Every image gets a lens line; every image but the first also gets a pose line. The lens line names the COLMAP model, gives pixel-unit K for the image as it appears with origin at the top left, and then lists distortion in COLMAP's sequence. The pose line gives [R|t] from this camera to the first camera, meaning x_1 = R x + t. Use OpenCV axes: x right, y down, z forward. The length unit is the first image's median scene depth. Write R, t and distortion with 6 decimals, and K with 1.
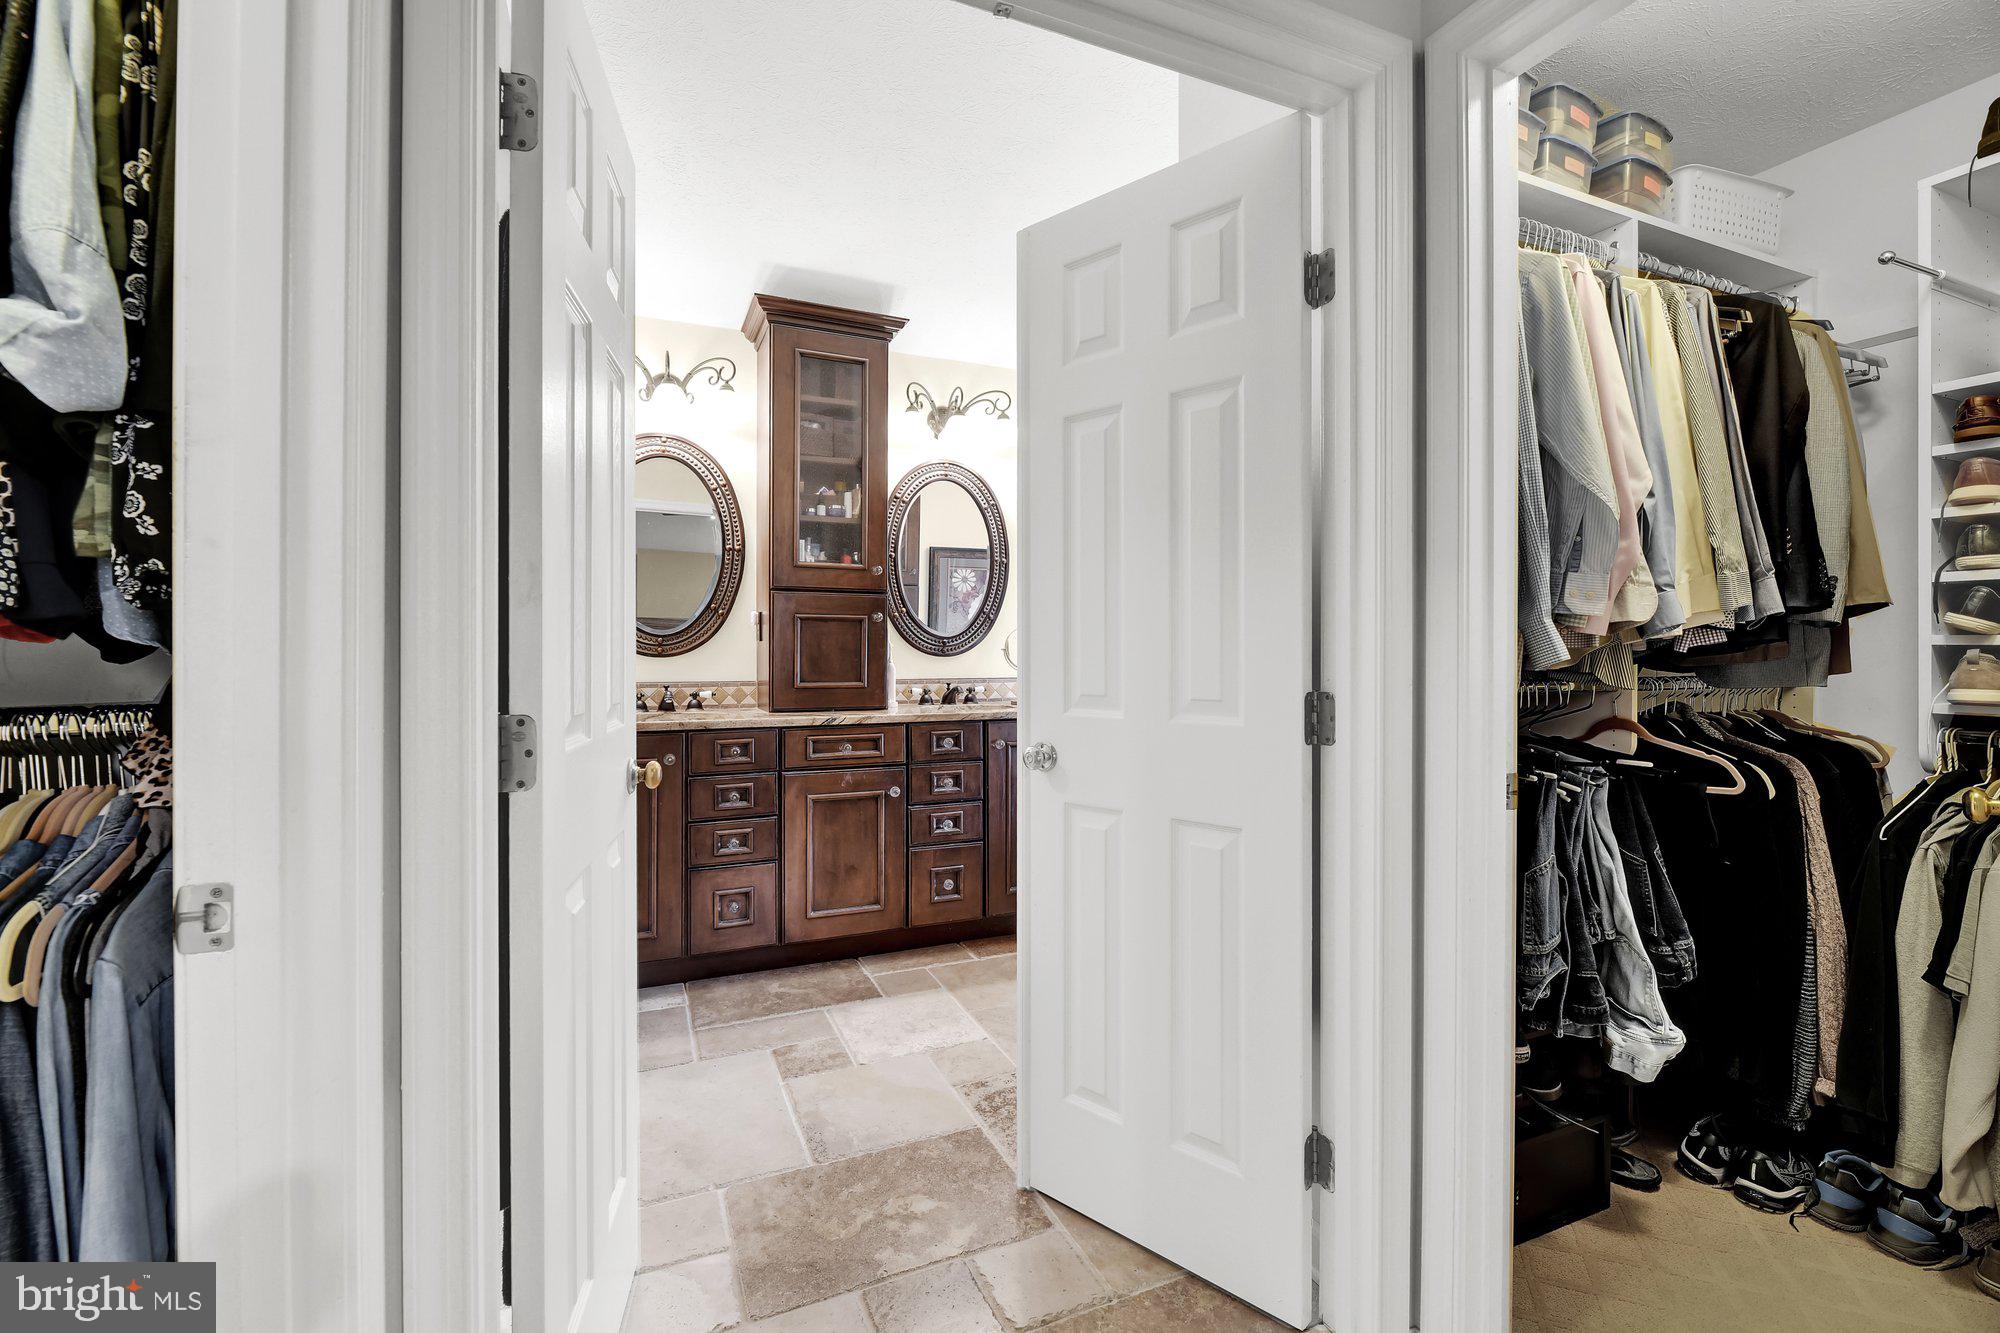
lens RADIAL K [[856.4, 0, 994.7], [0, 856.4, 657.6], [0, 0, 1]] dist [-0.001373, -0.002709]
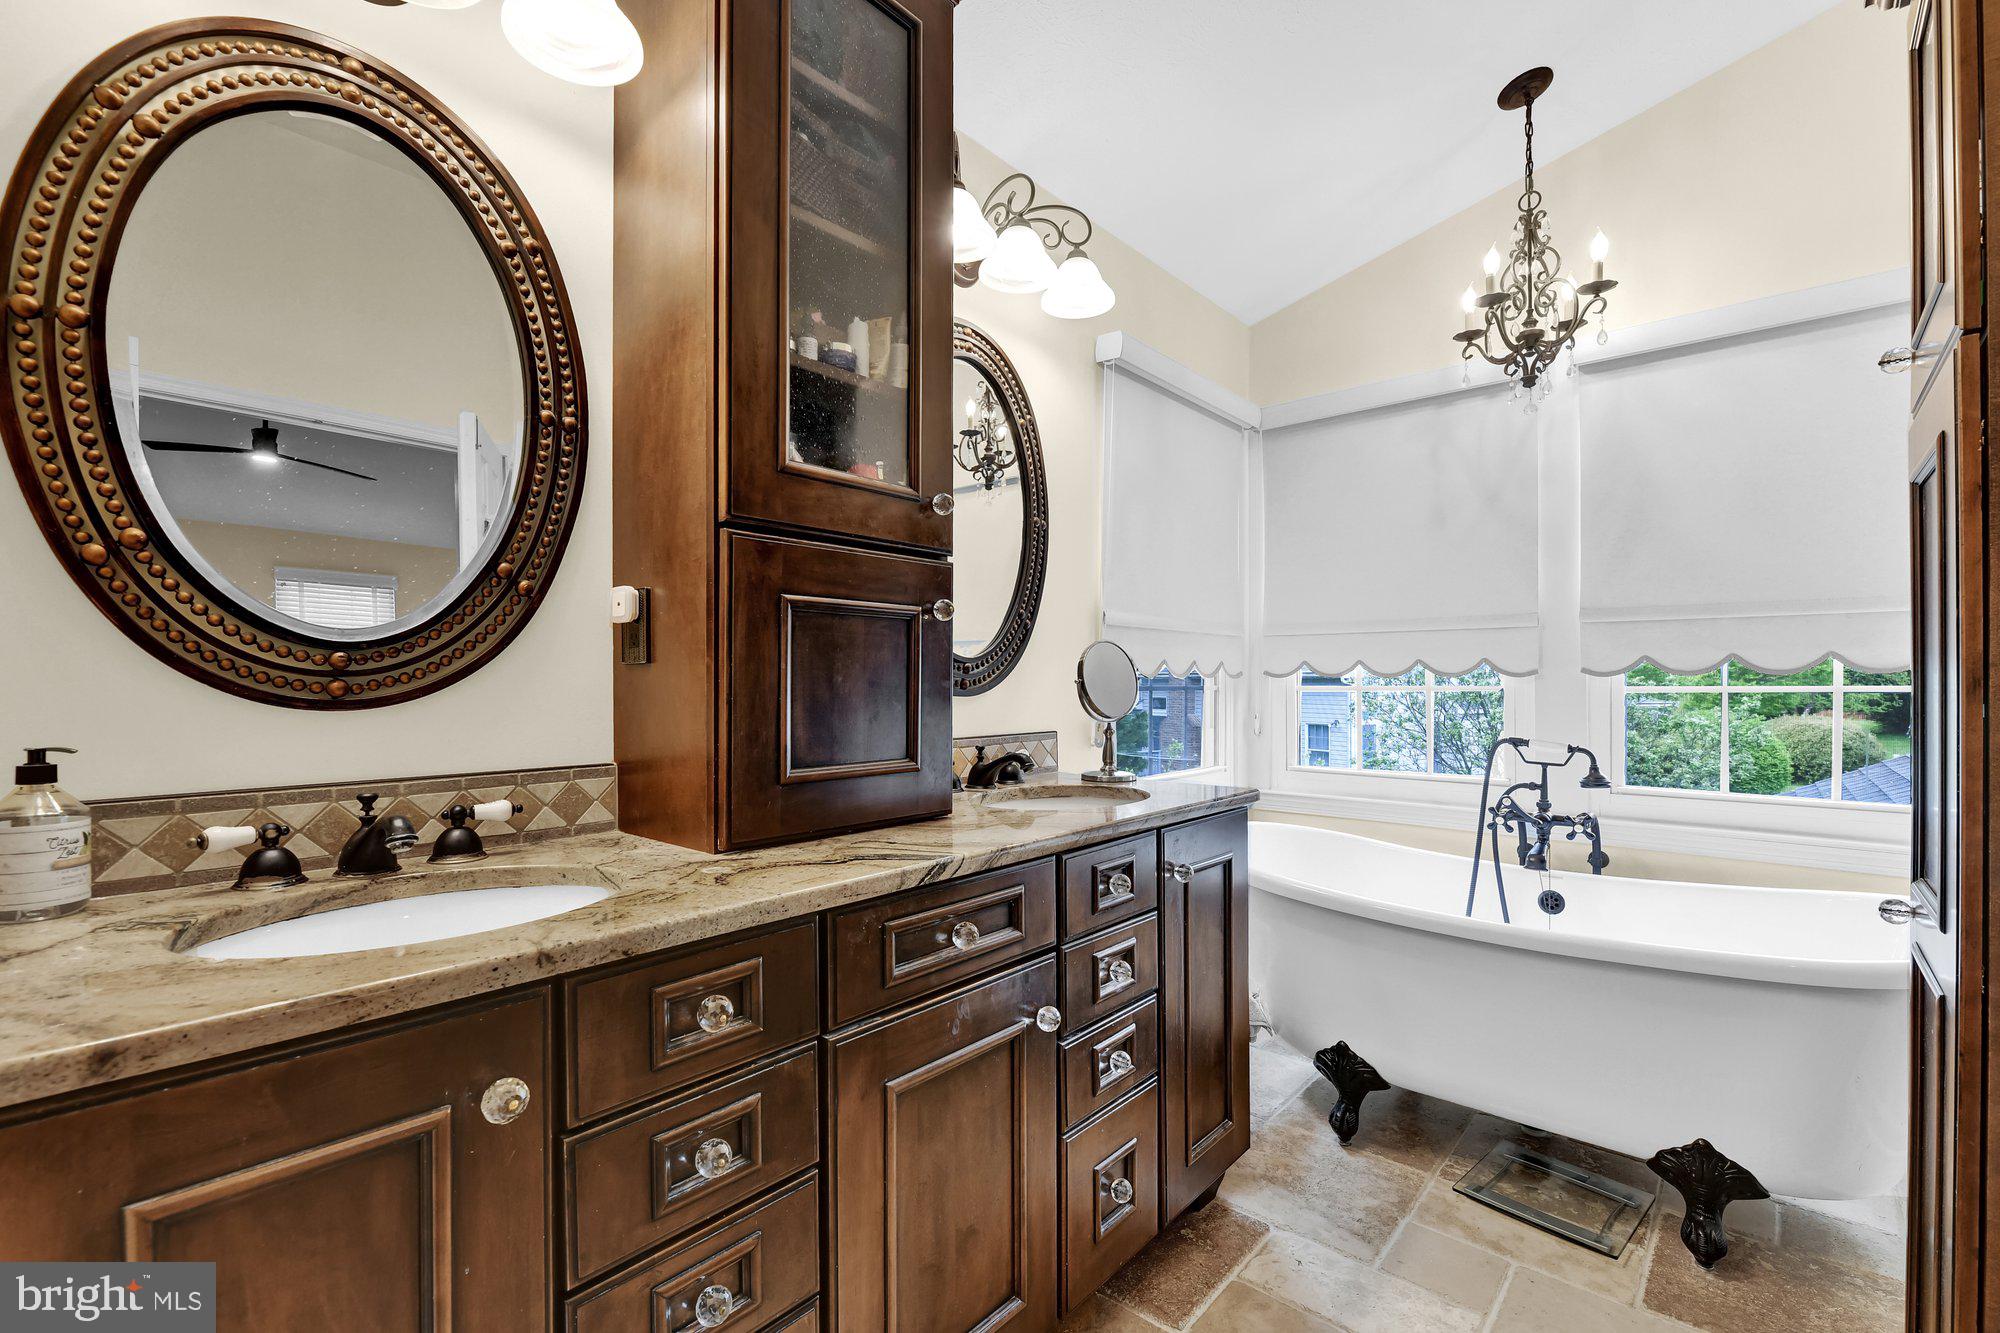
lens RADIAL K [[856.9, 0, 998.2], [0, 856.9, 685.8], [0, 0, 1]] dist [-0.000284, -0.000184]
pose [[0.906925, -0.006187, 0.421246, -0.303954], [0.008102, 0.999963, -0.002756, -0.007008], [-0.421214, 0.005913, 0.906942, 0.599298]]
